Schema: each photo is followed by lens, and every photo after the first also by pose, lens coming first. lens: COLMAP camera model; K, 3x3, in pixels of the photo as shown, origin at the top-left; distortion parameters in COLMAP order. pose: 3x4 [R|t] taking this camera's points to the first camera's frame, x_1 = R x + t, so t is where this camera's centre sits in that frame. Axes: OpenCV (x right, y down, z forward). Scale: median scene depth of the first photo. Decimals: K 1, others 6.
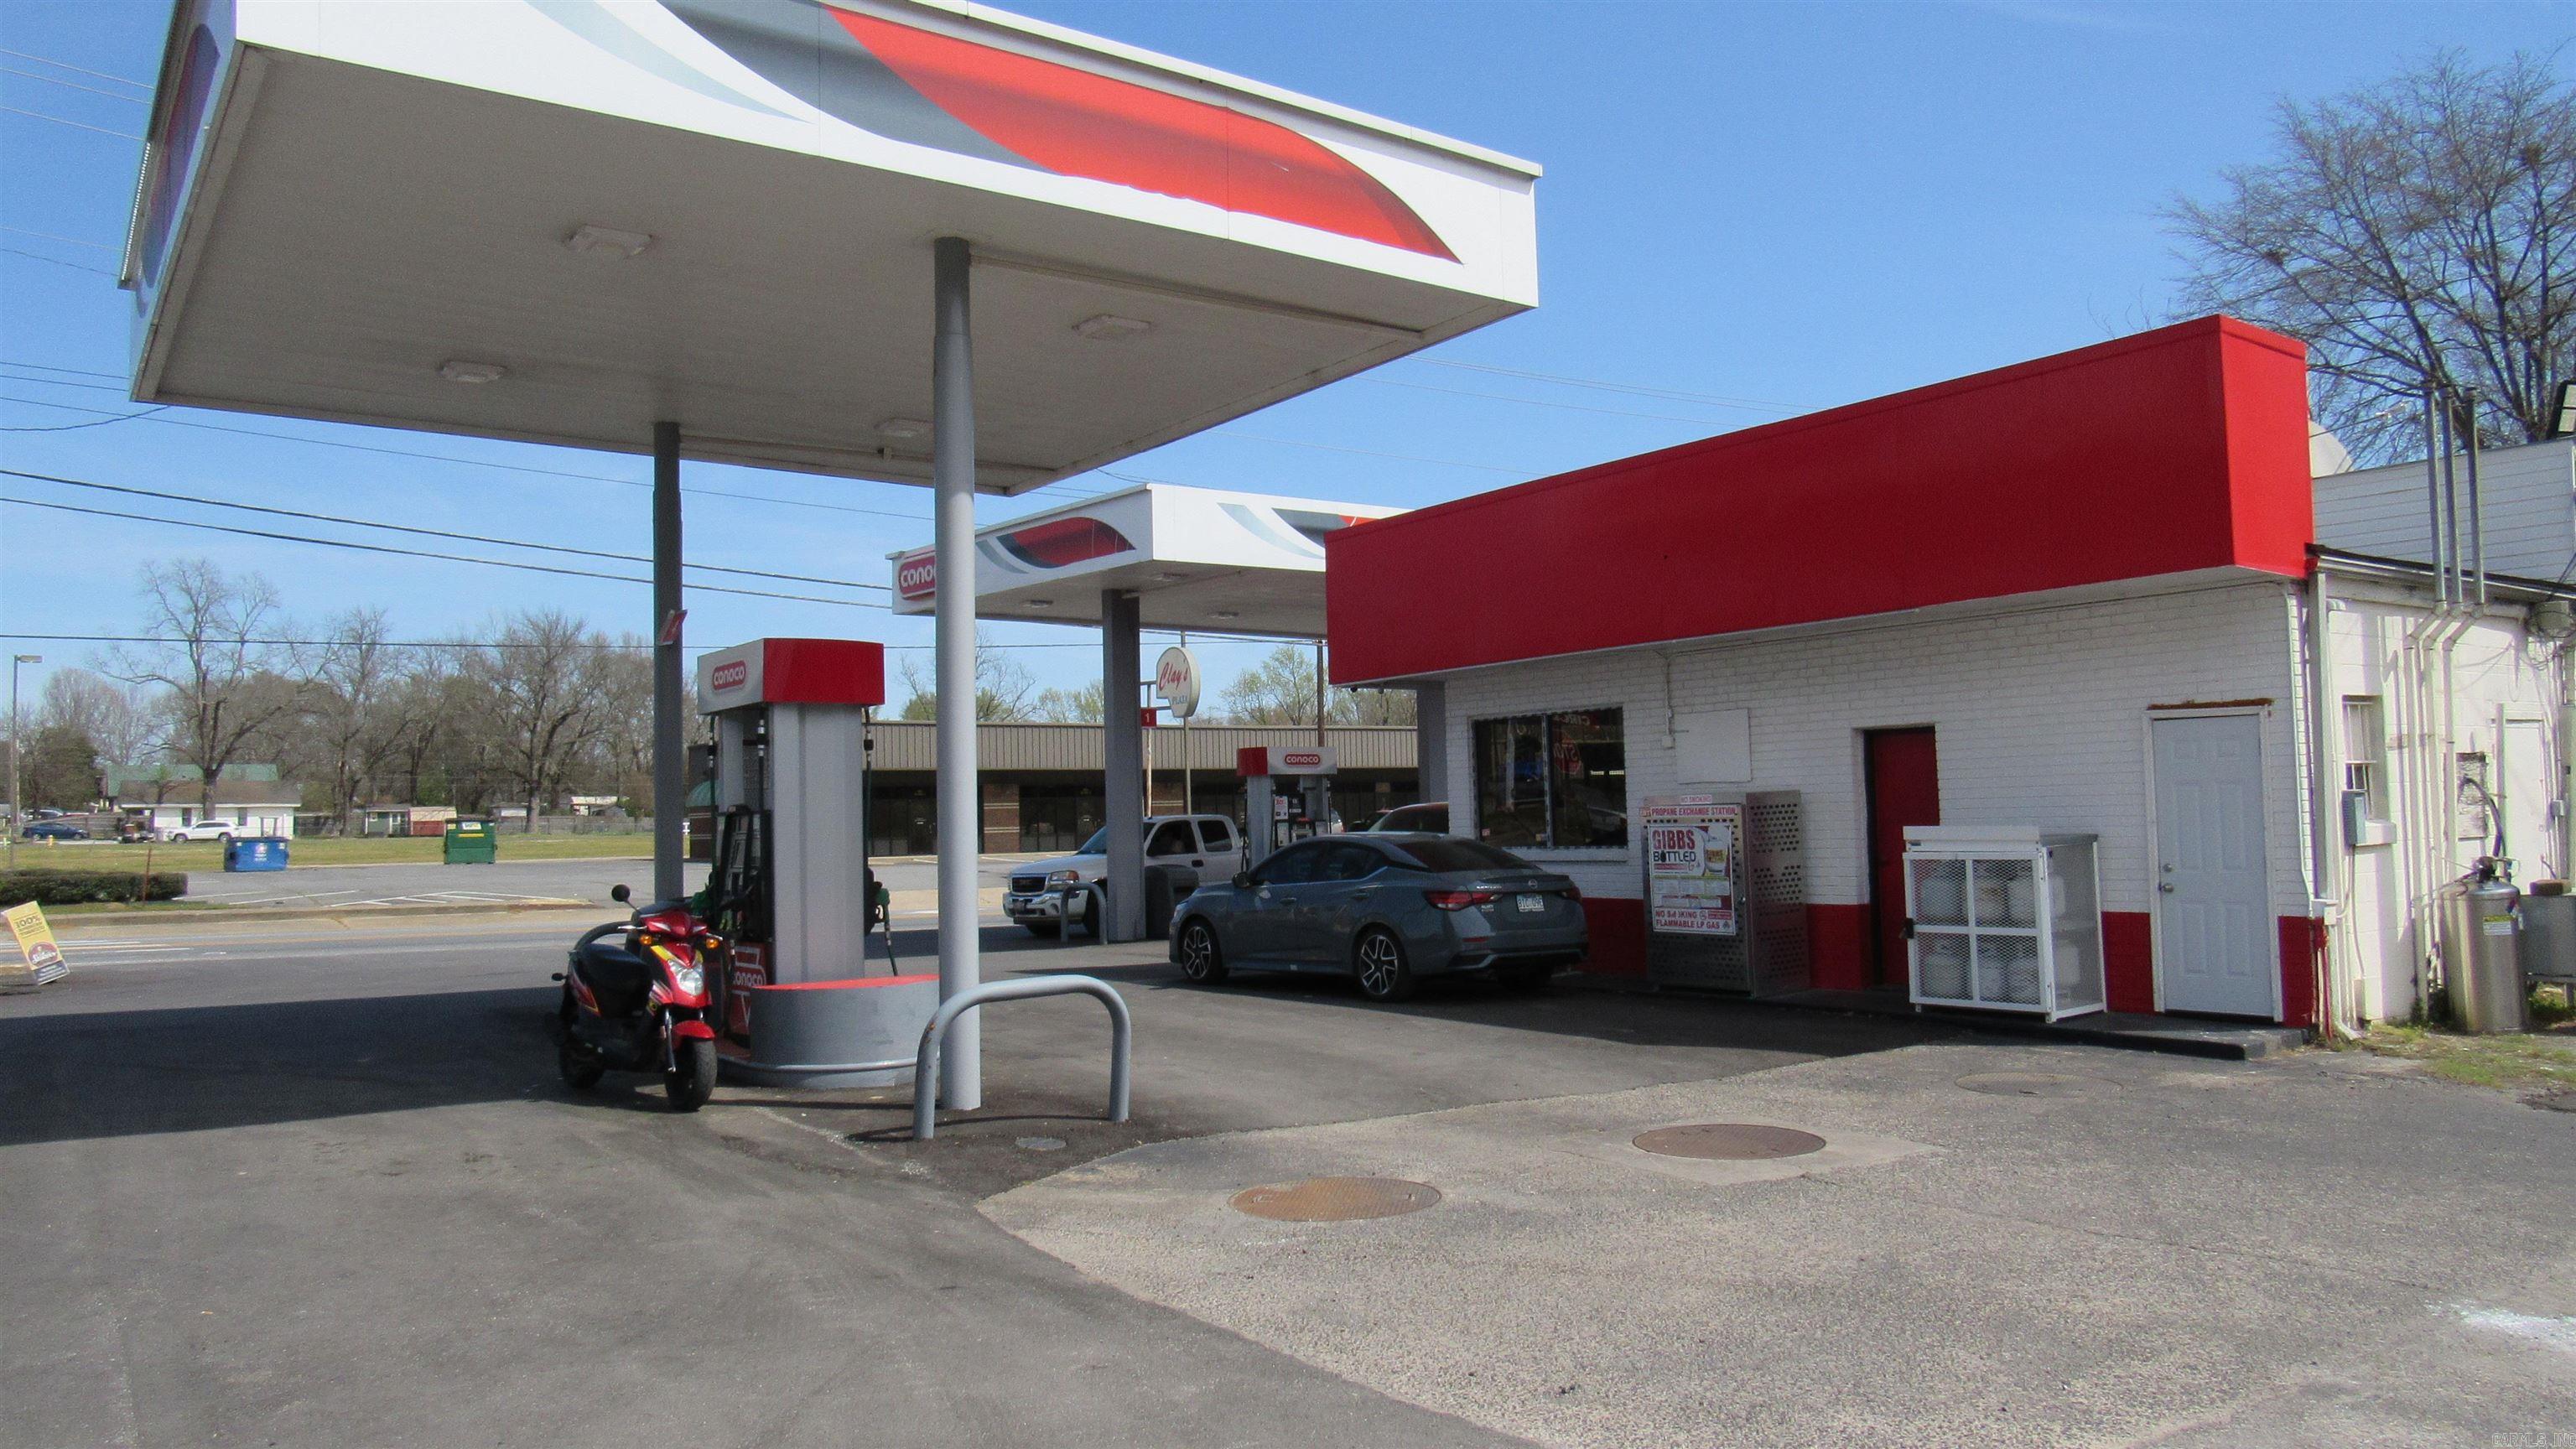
lens RADIAL K [[1866.9, 0, 1292.8], [0, 1866.9, 737.4], [0, 0, 1]] dist [-0.025026, 0.013720]
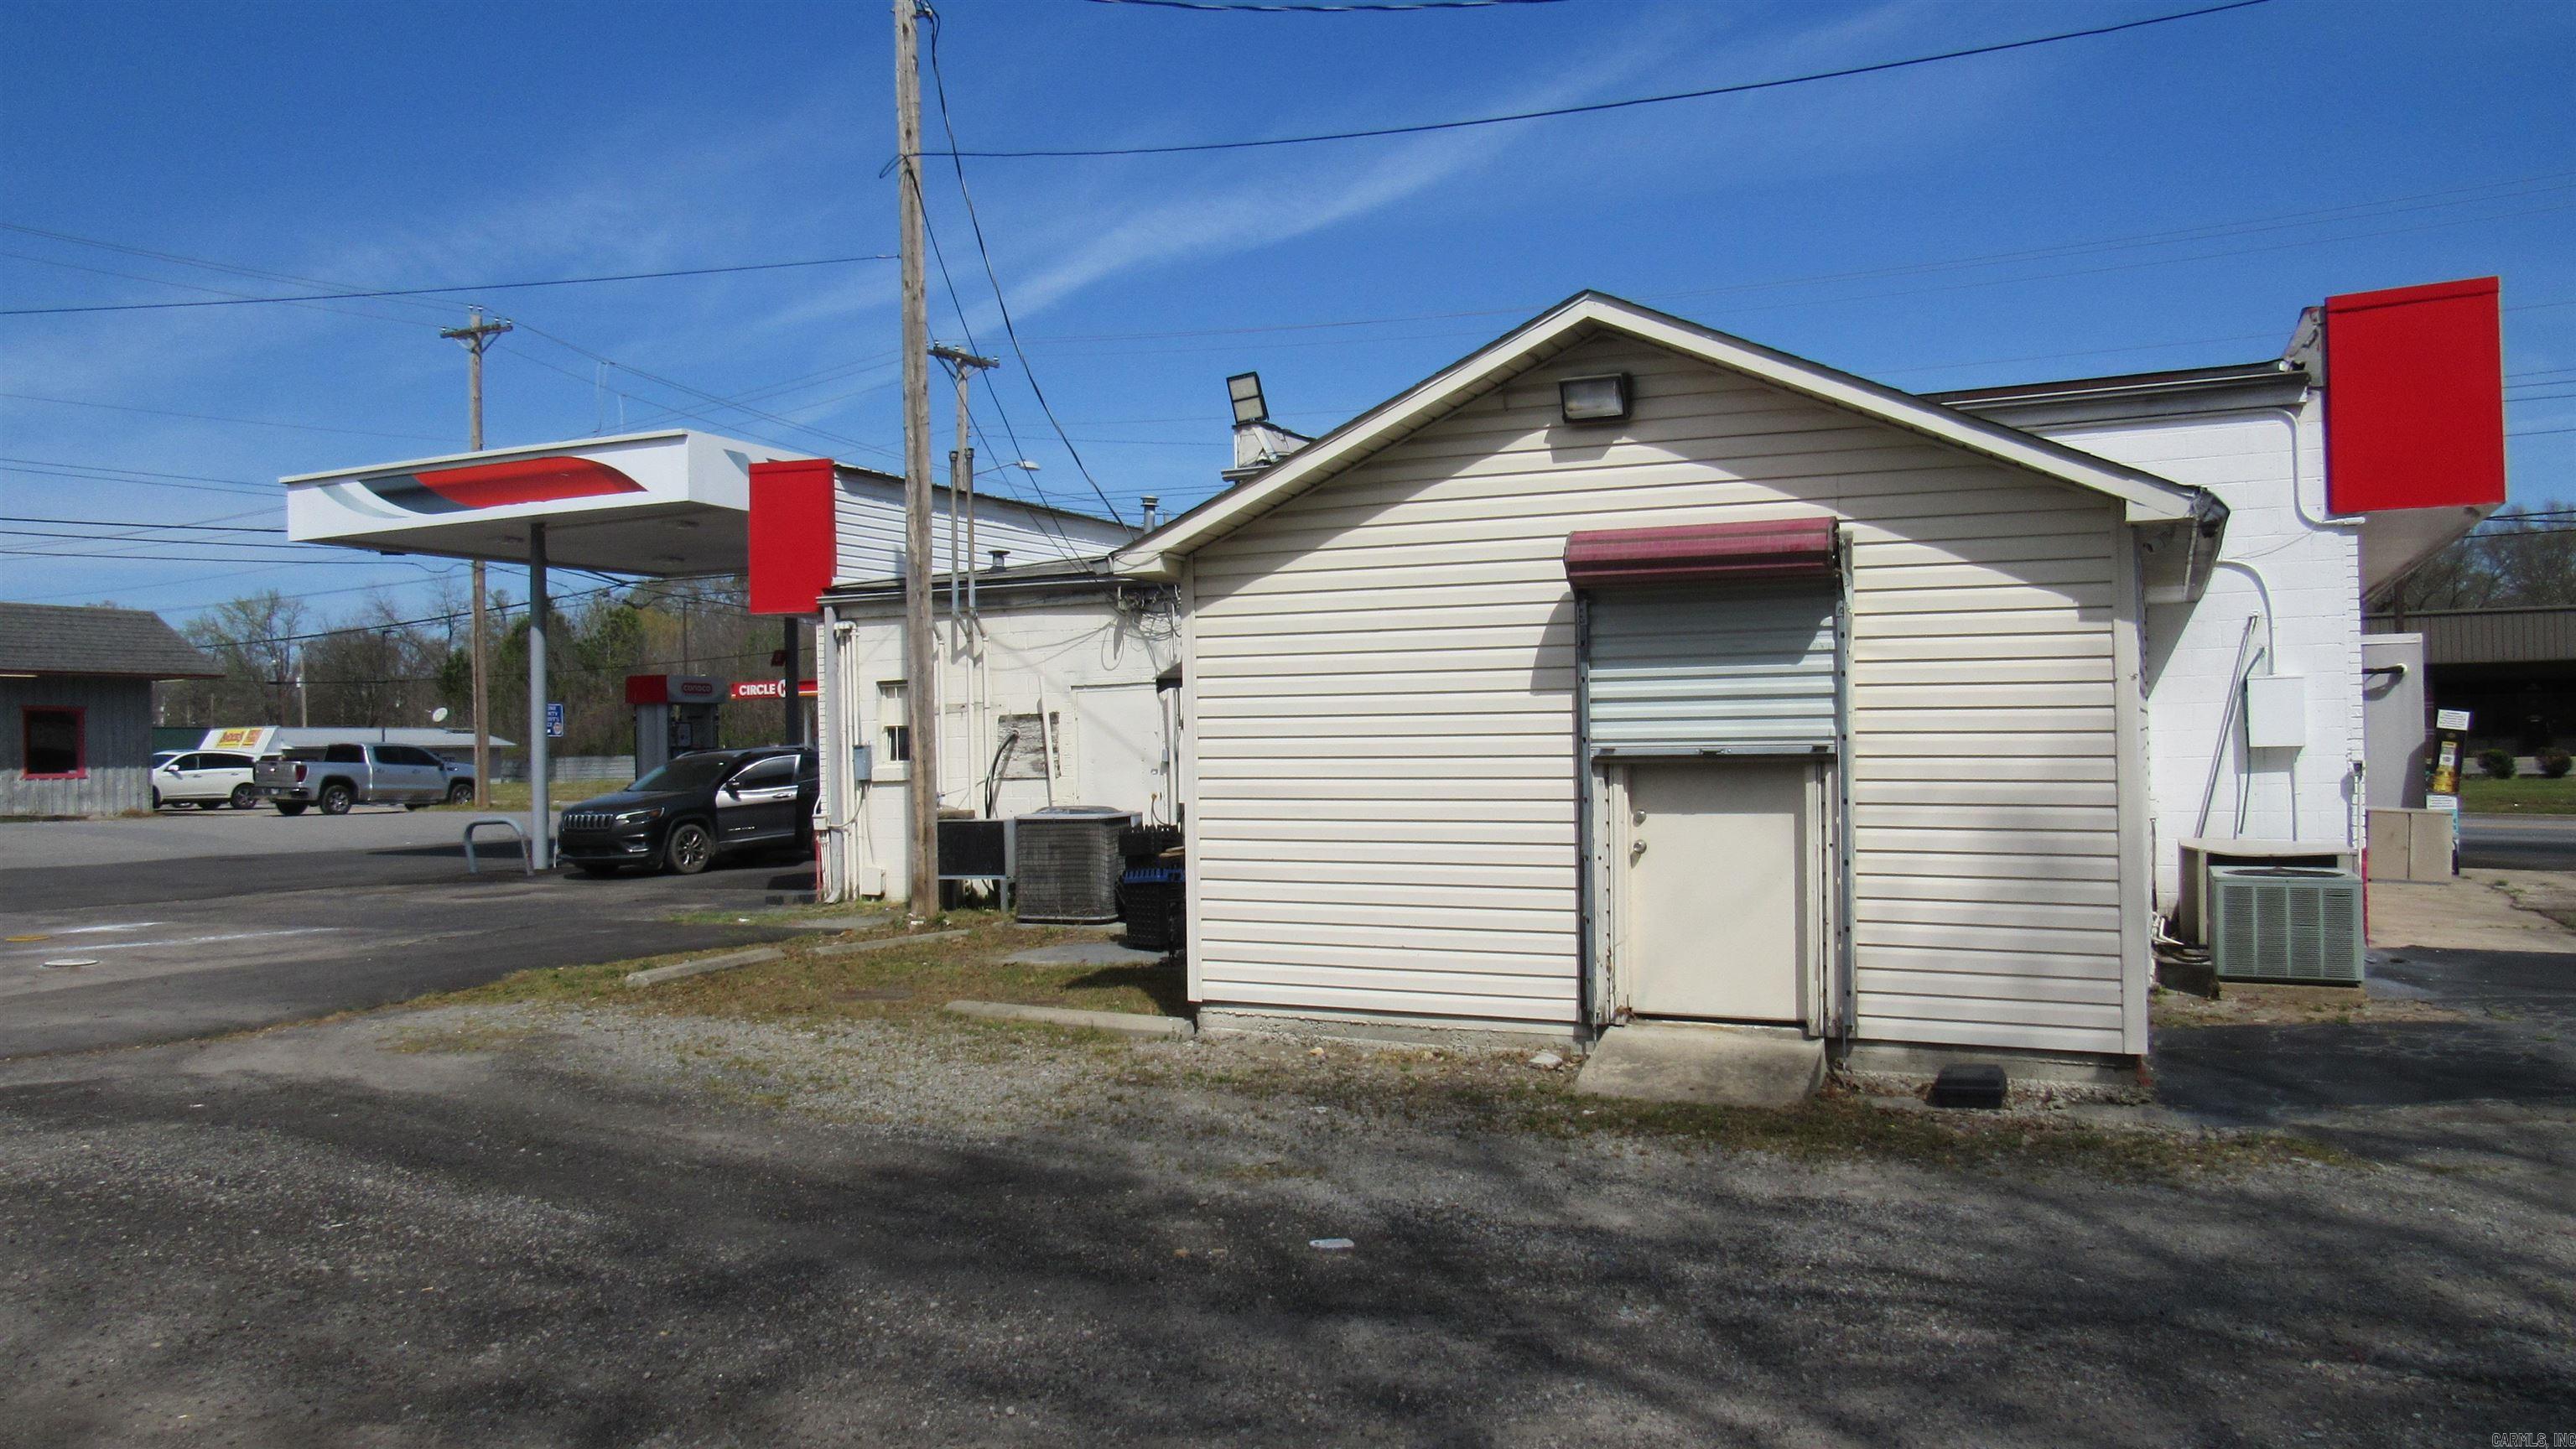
lens RADIAL K [[1835.8, 0, 1288.0], [0, 1835.8, 724.5], [0, 0, 1]] dist [-0.027259, 0.004326]
pose [[0.496103, -0.004306, -0.868253, 1.642359], [0.049091, 0.998527, 0.023098, -0.003999], [0.866875, -0.054082, 0.495584, 0.437926]]
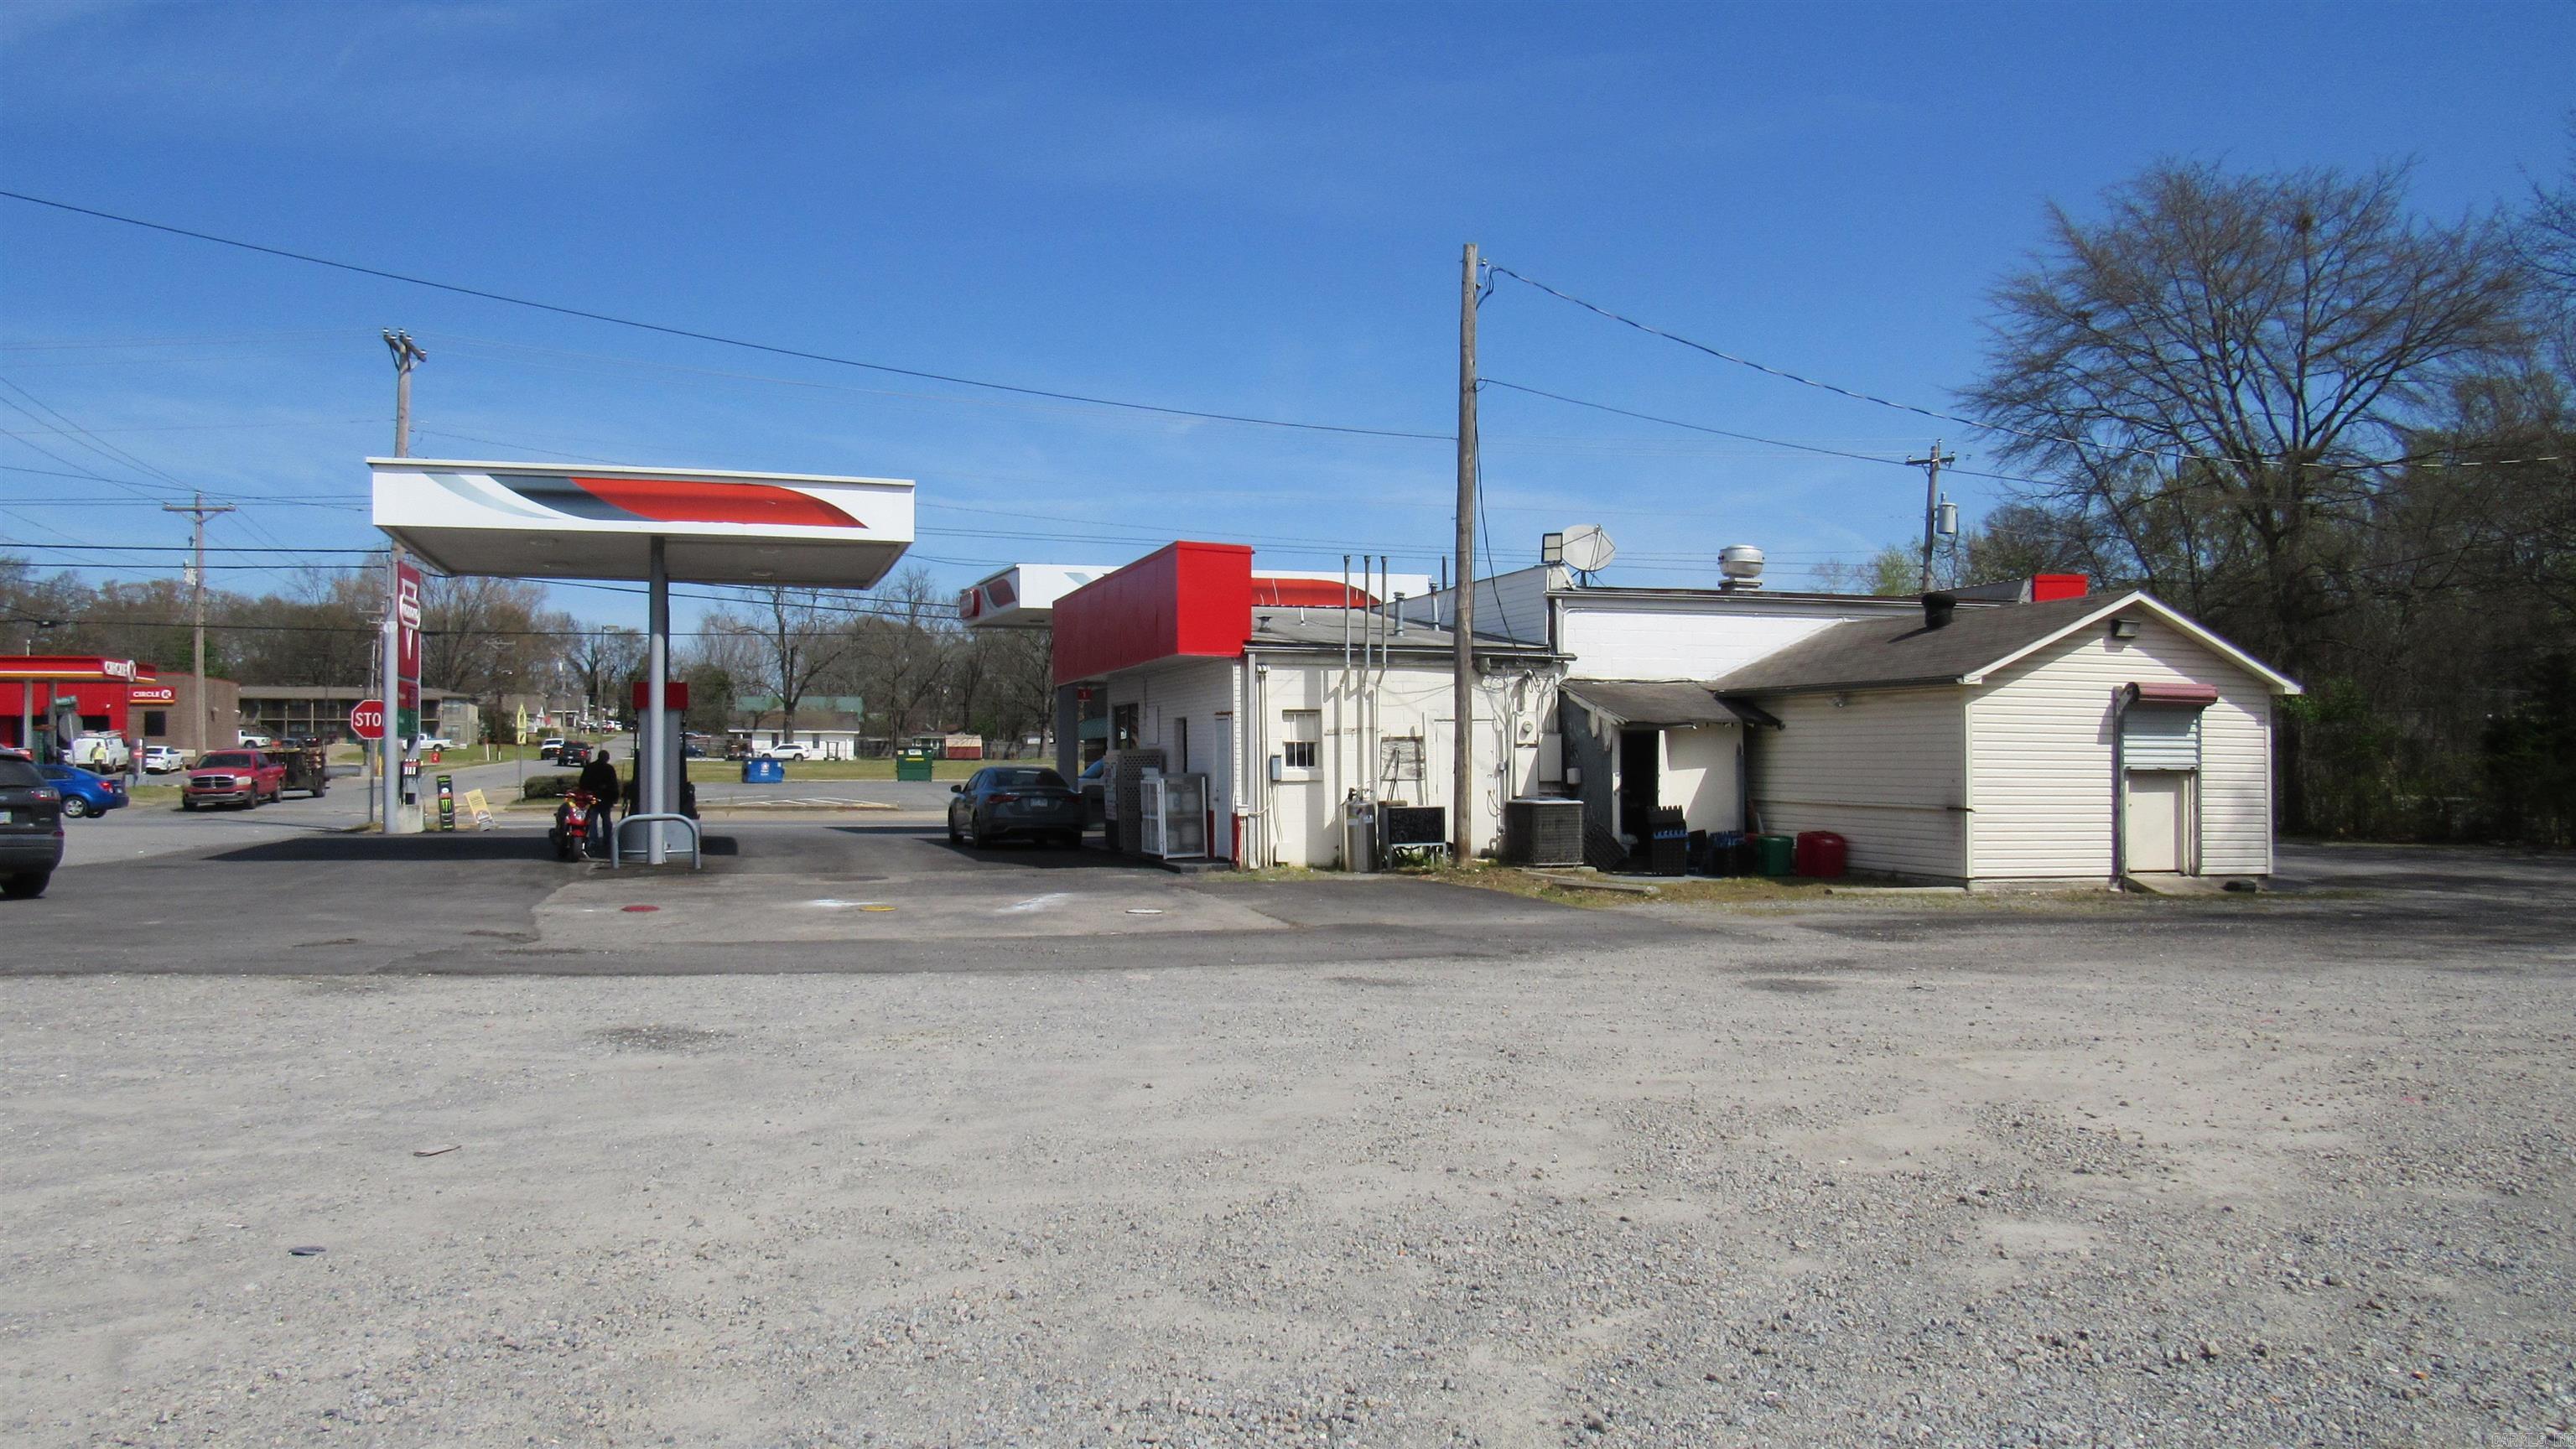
lens RADIAL K [[1866.9, 0, 1292.8], [0, 1866.9, 737.4], [0, 0, 1]] dist [-0.025026, 0.013720]
pose [[0.955184, 0.013720, -0.295696, 0.976845], [-0.003040, 0.999327, 0.036546, -0.055432], [0.295998, -0.034009, 0.954583, -0.840643]]
